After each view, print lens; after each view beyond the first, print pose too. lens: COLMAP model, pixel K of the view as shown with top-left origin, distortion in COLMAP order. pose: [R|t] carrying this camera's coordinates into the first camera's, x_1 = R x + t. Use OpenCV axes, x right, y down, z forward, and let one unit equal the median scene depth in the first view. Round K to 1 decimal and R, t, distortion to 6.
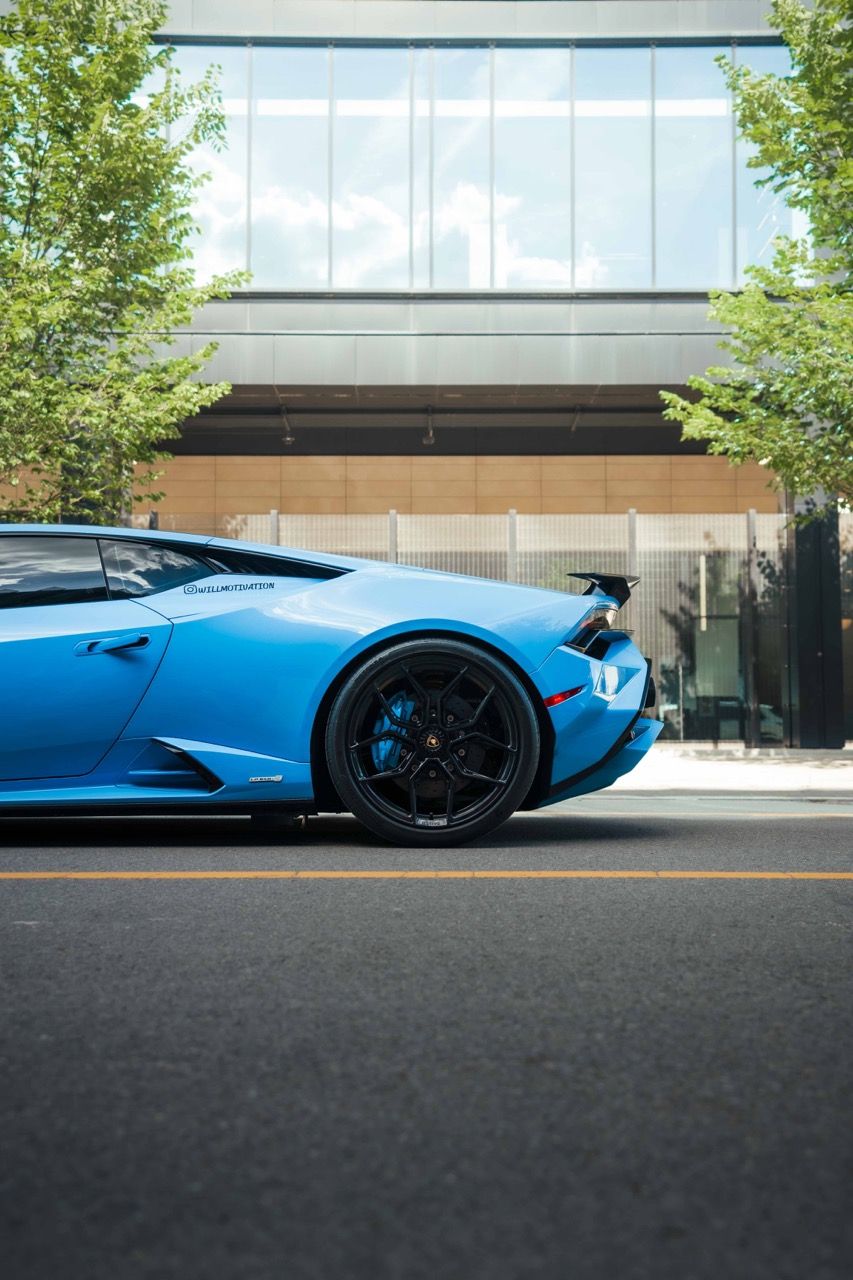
lens RADIAL K [[1434.8, 0, 443.9], [0, 1434.8, 642.6], [0, 0, 1]] dist [-0.004035, 0.248458]
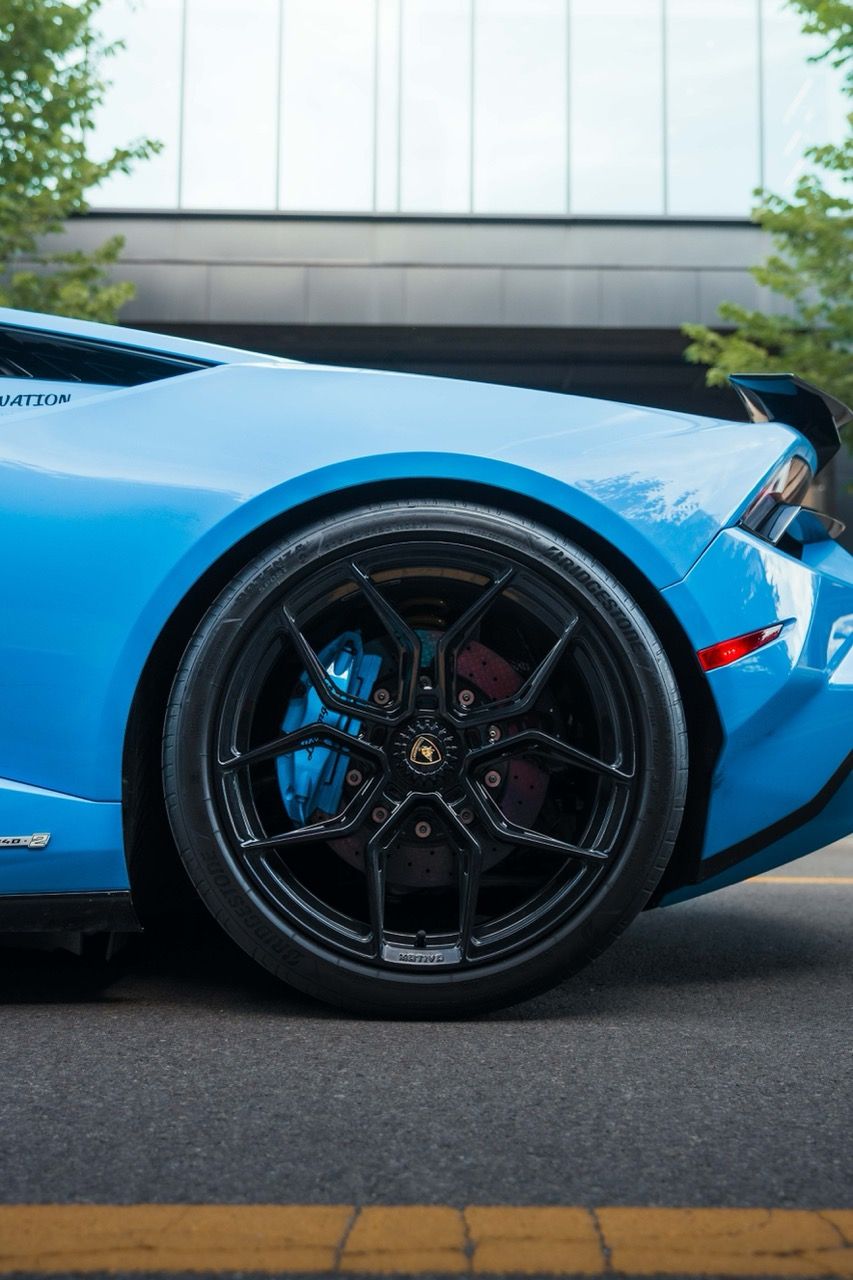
lens RADIAL K [[1427.2, 0, 398.1], [0, 1427.2, 612.1], [0, 0, 1]] dist [0.040563, 0.004531]
pose [[0.999935, 0.011206, -0.002314, -0.014962], [-0.011274, 0.999430, -0.031816, 0.041812], [0.001956, 0.031840, 0.999491, 0.587104]]
